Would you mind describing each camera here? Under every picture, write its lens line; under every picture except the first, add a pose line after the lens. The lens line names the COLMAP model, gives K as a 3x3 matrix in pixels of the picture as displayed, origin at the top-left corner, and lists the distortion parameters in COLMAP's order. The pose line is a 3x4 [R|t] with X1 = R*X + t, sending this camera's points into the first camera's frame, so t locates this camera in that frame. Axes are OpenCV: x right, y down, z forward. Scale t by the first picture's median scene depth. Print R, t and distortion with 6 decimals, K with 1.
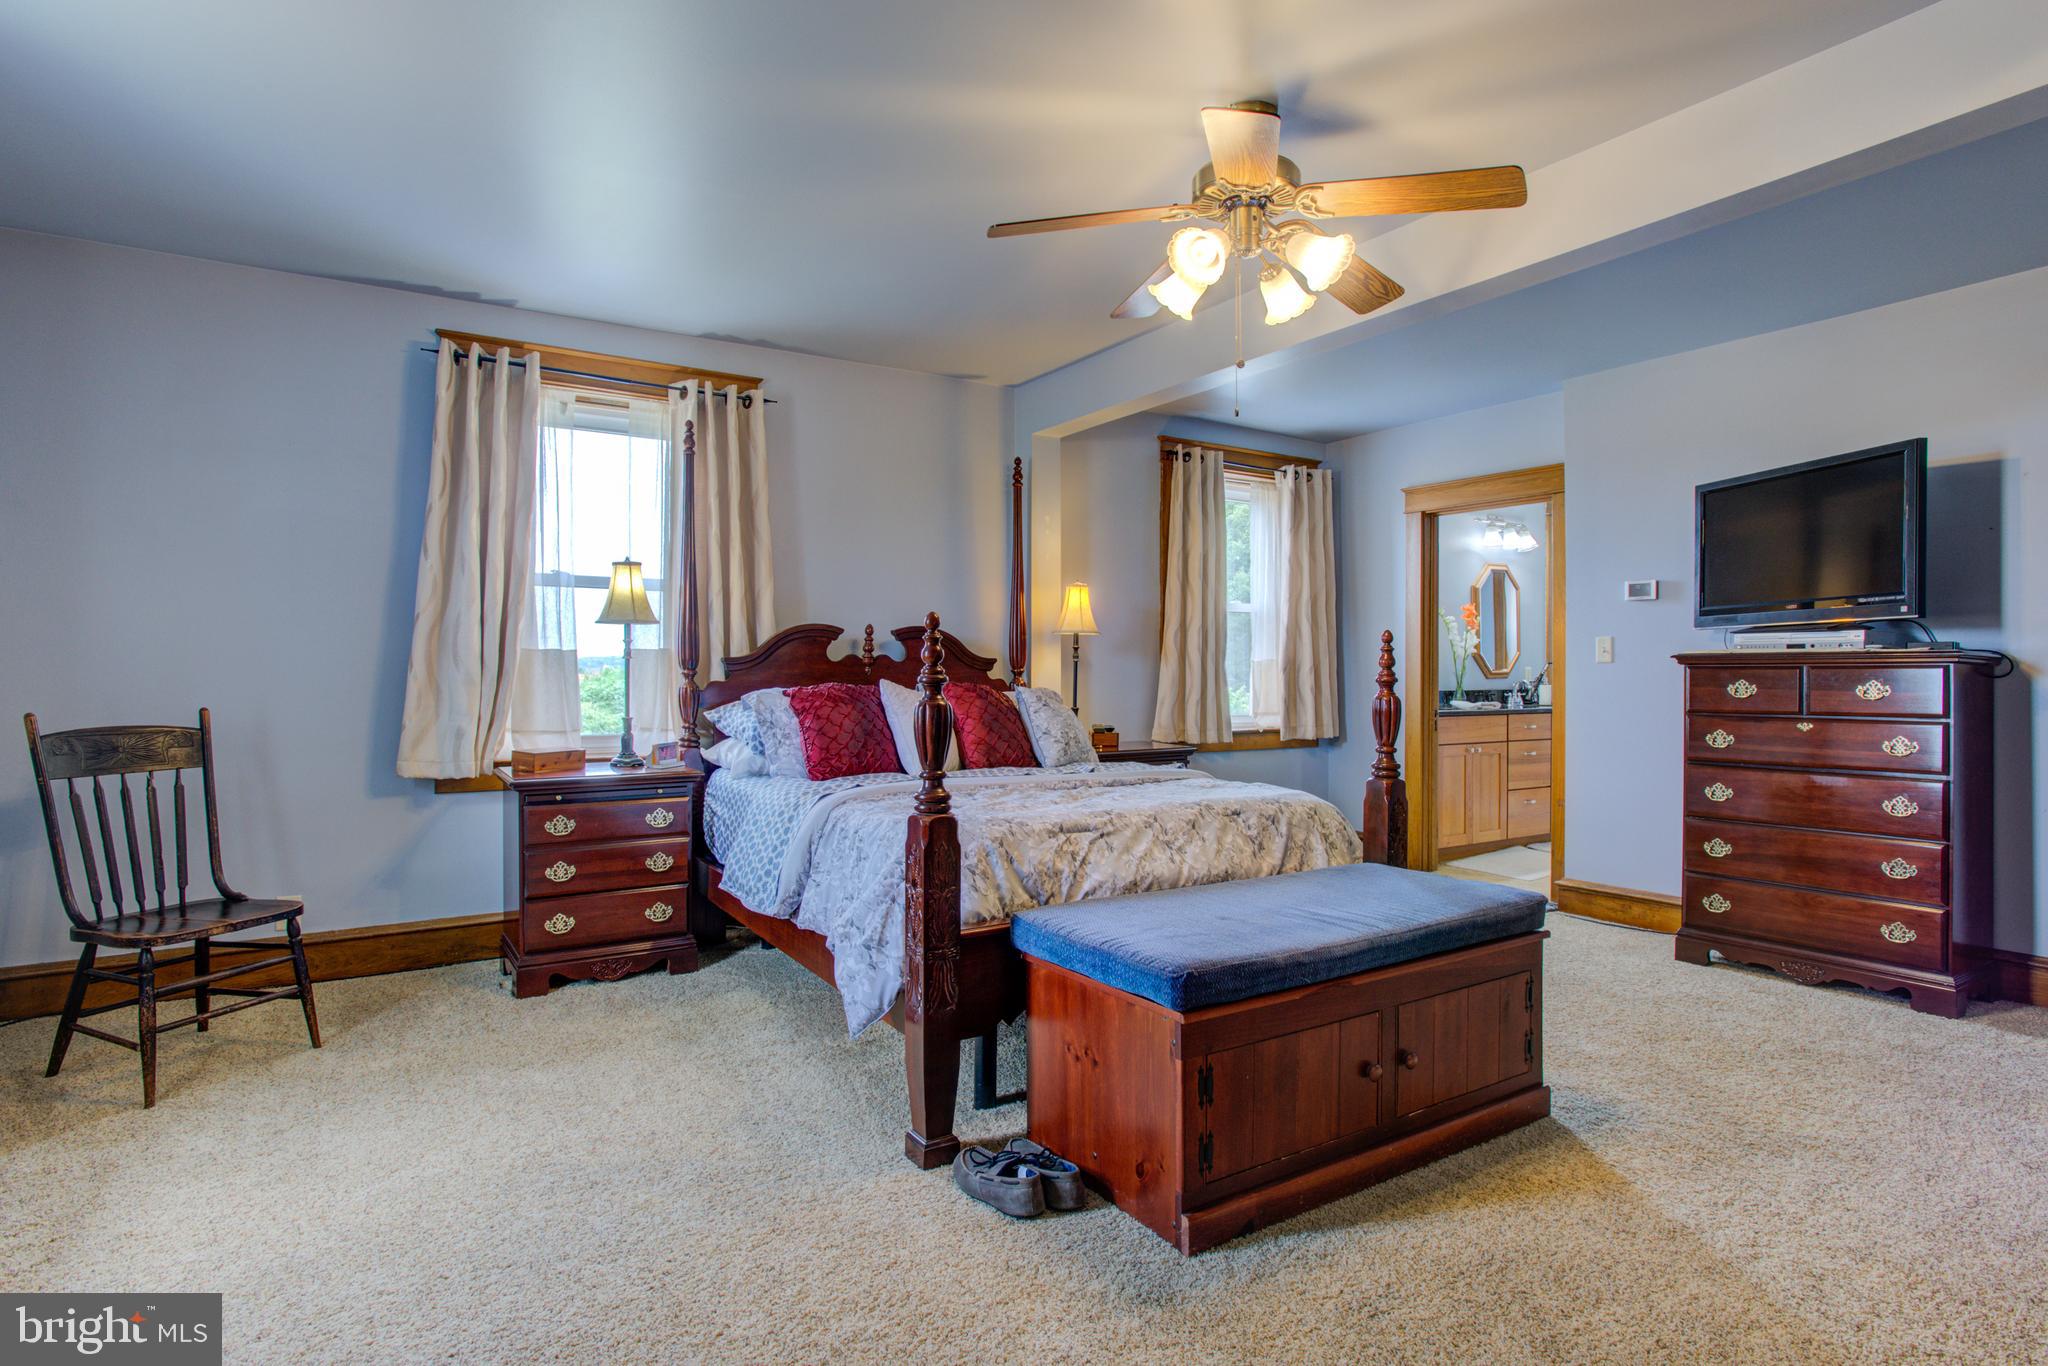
lens RADIAL K [[1078.7, 0, 1021.8], [0, 1078.7, 670.0], [0, 0, 1]] dist [-0.048676, 0.036081]
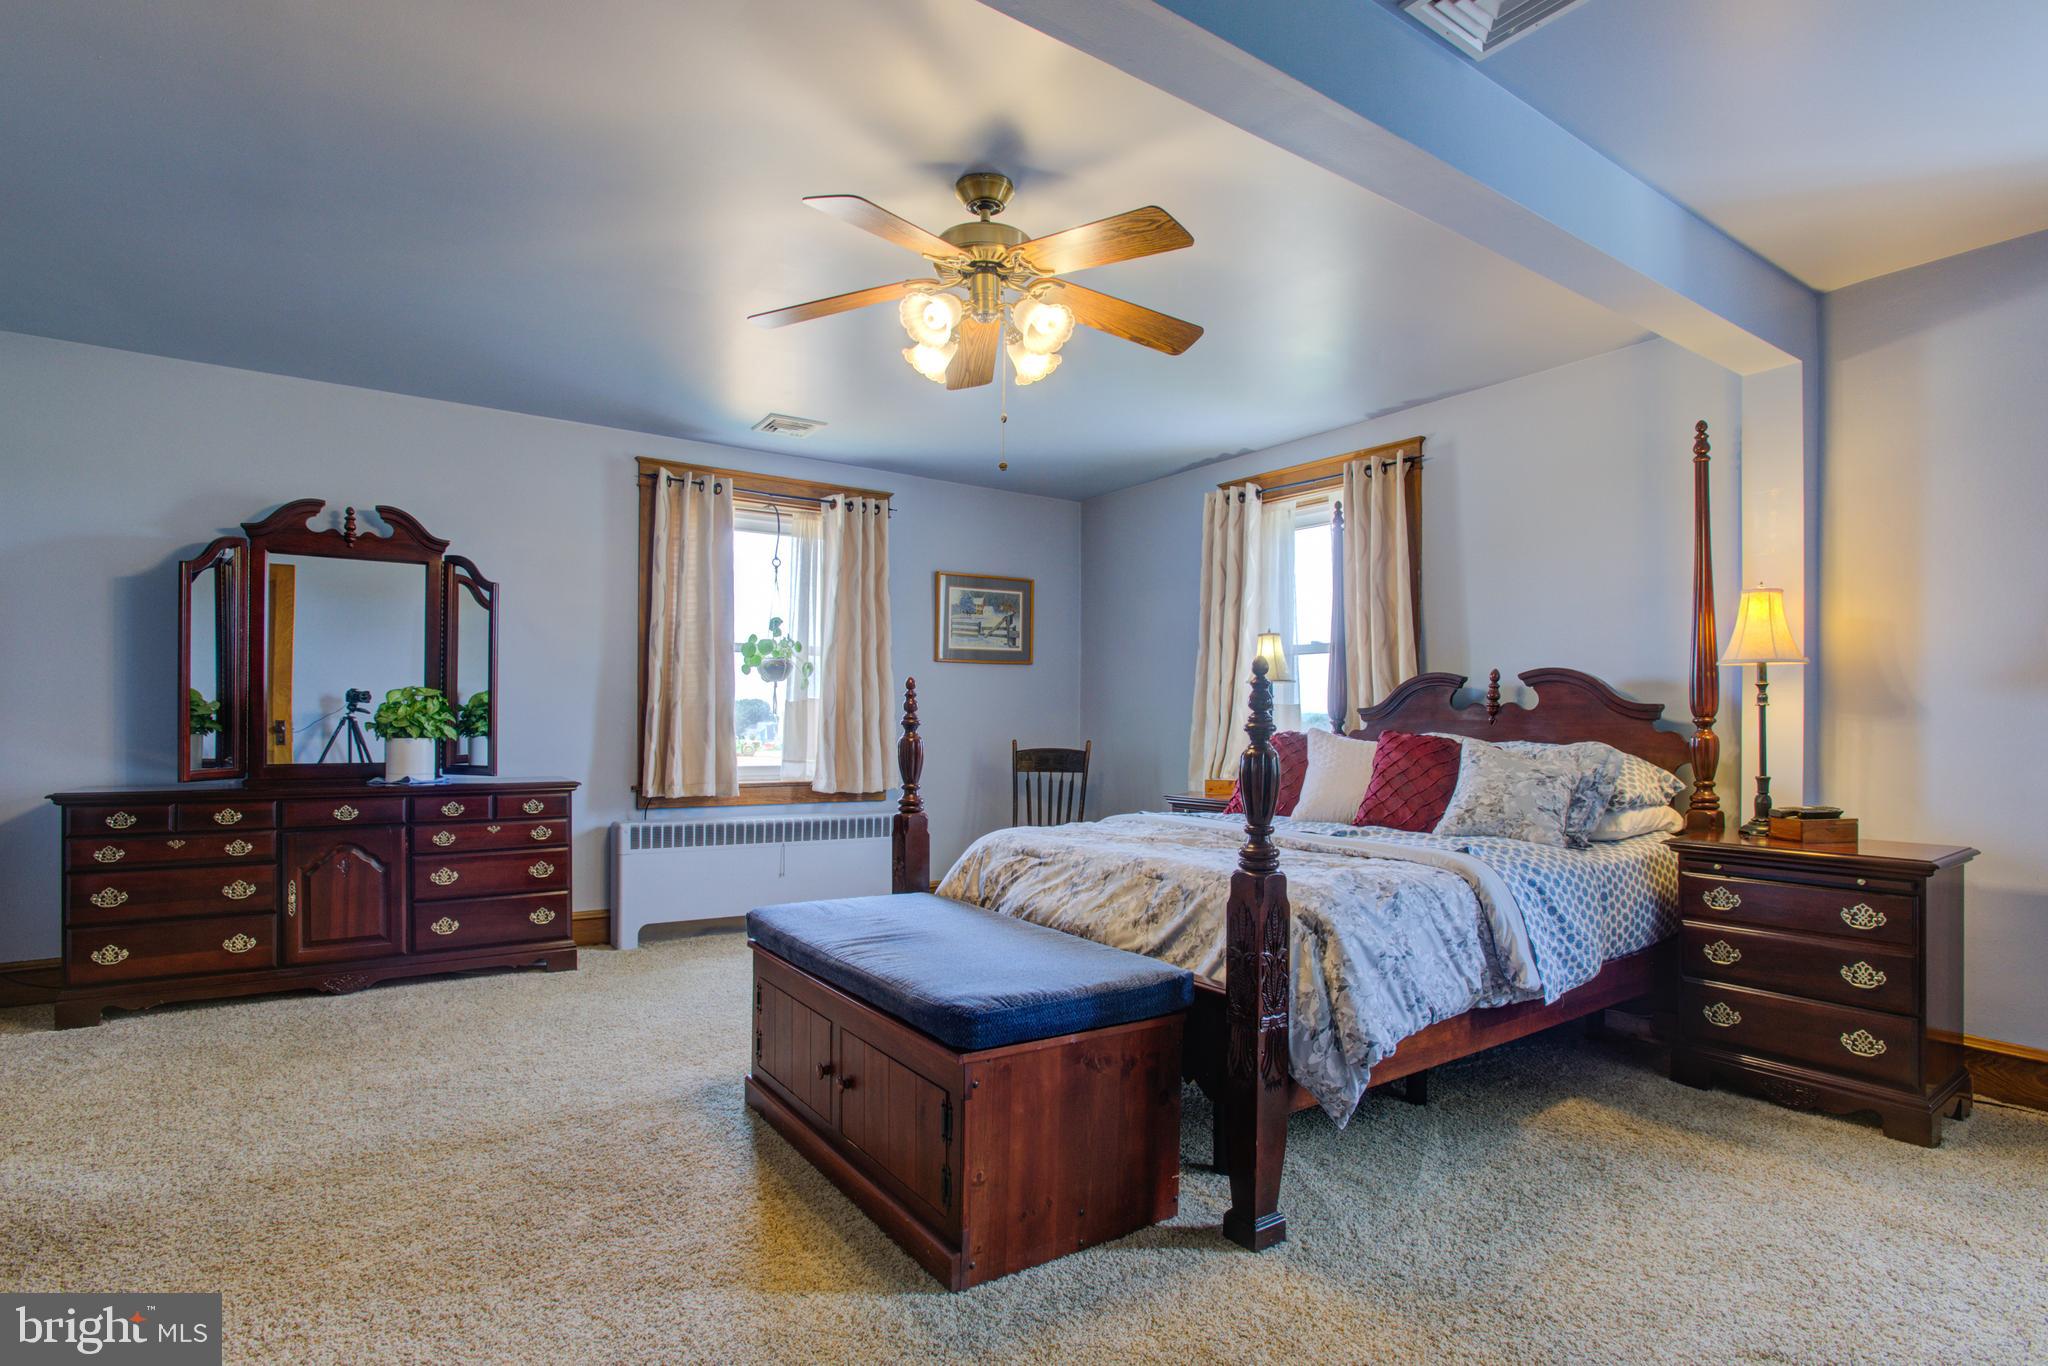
lens RADIAL K [[1002.1, 0, 1022.4], [0, 1002.1, 715.9], [0, 0, 1]] dist [-0.016459, 0.000525]
pose [[0.056659, -0.006778, -0.998371, 0.850822], [-0.004954, 0.999963, -0.007070, 0.005628], [0.998381, 0.005347, 0.056624, 0.703790]]
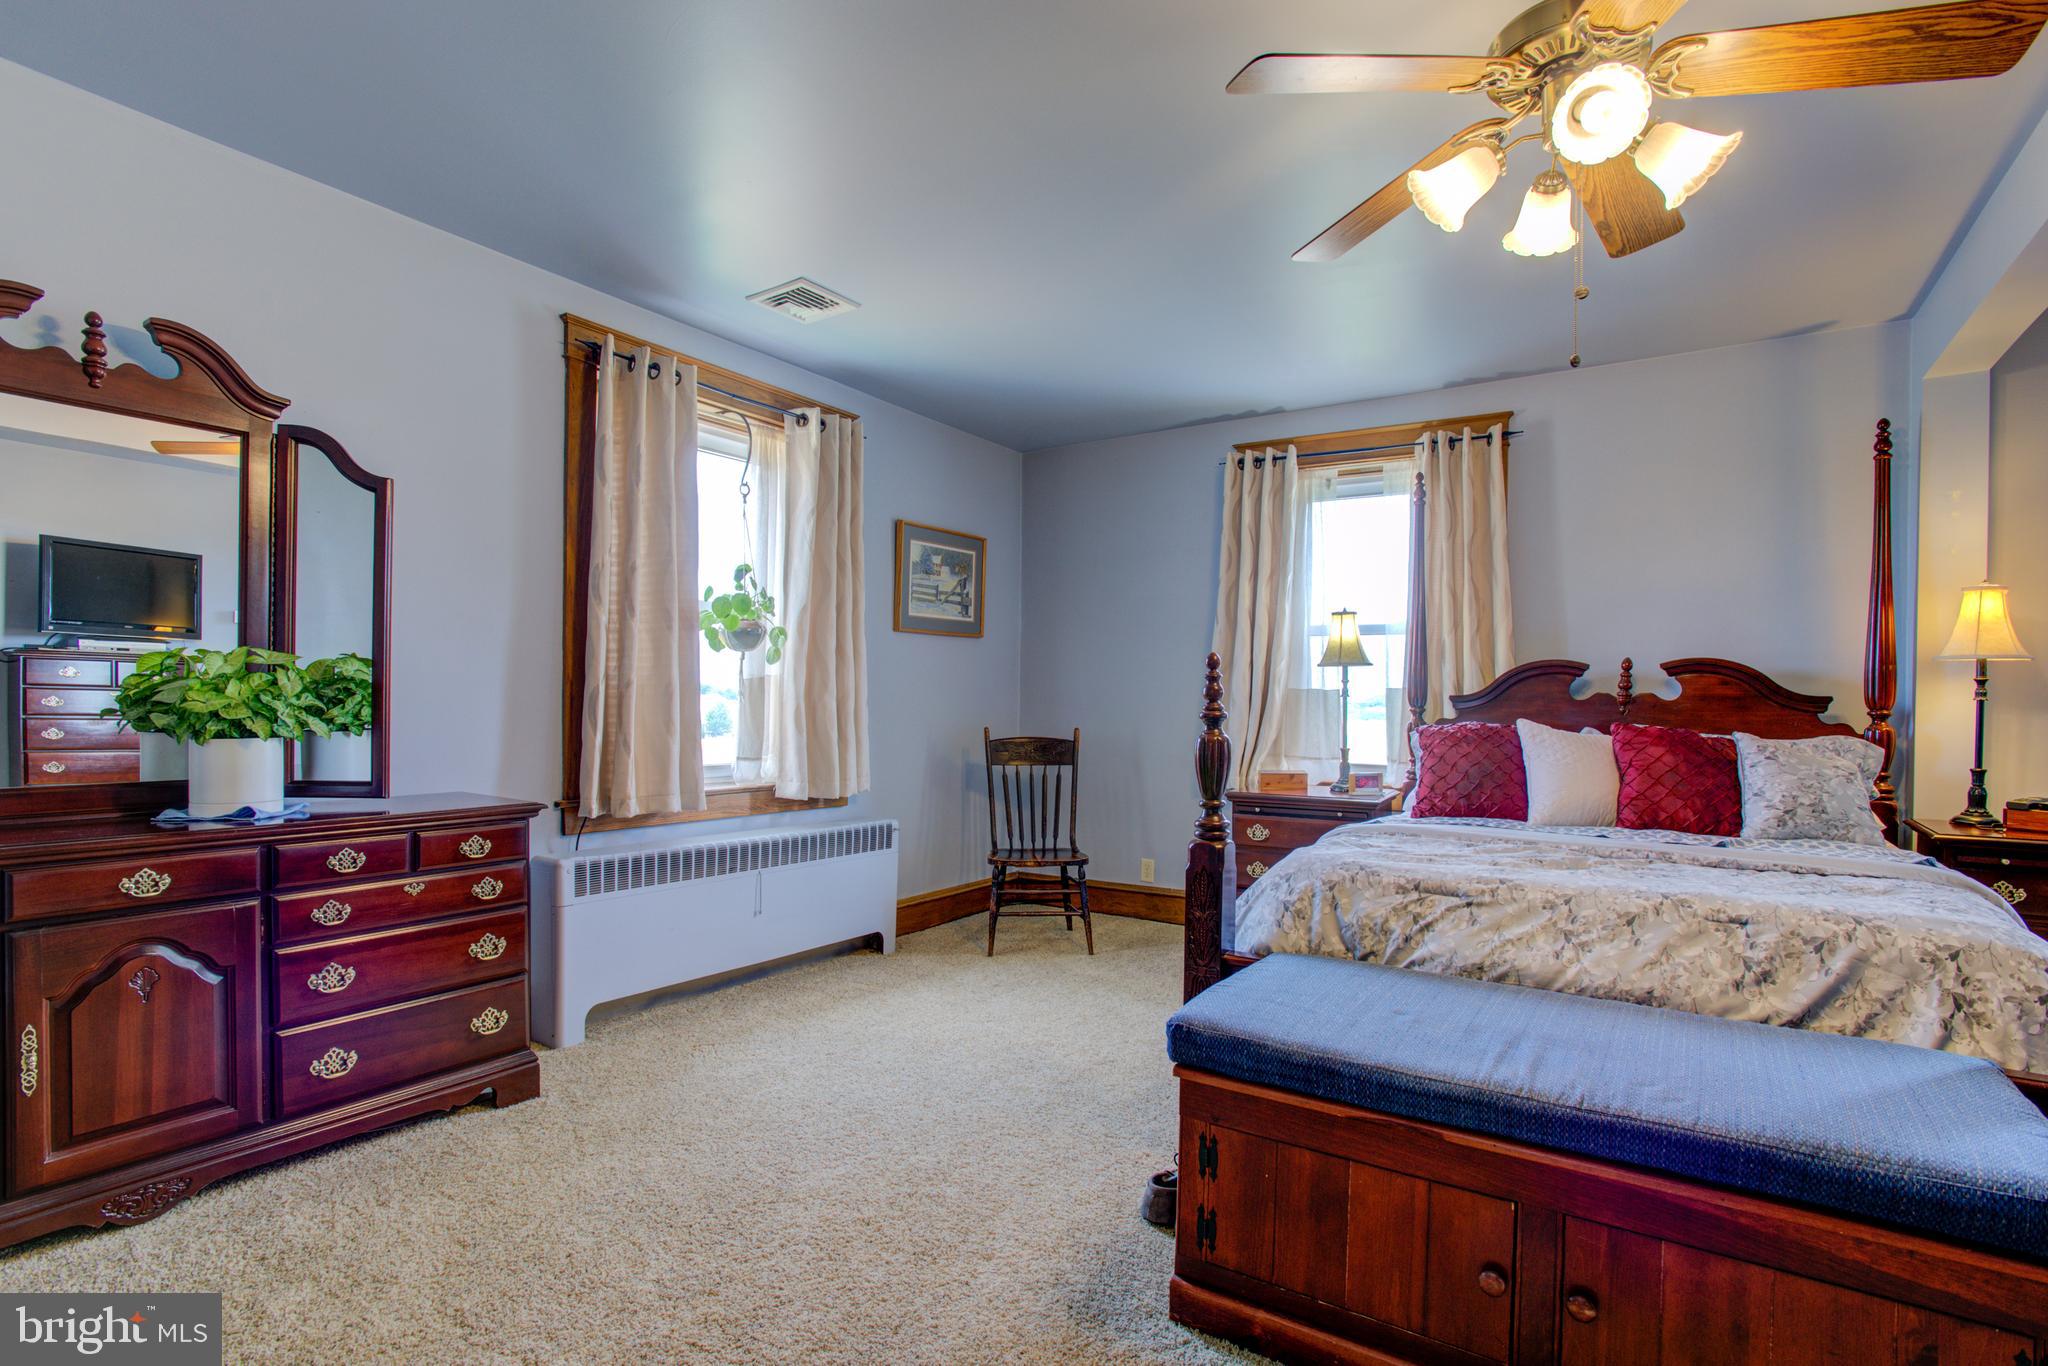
lens RADIAL K [[990.4, 0, 1028.4], [0, 990.4, 710.4], [0, 0, 1]] dist [-0.002618, 0.000529]
pose [[0.428193, 0.012304, -0.903603, 0.481056], [-0.009852, 0.999911, 0.008946, -0.002326], [0.903633, 0.005072, 0.428277, 0.267502]]
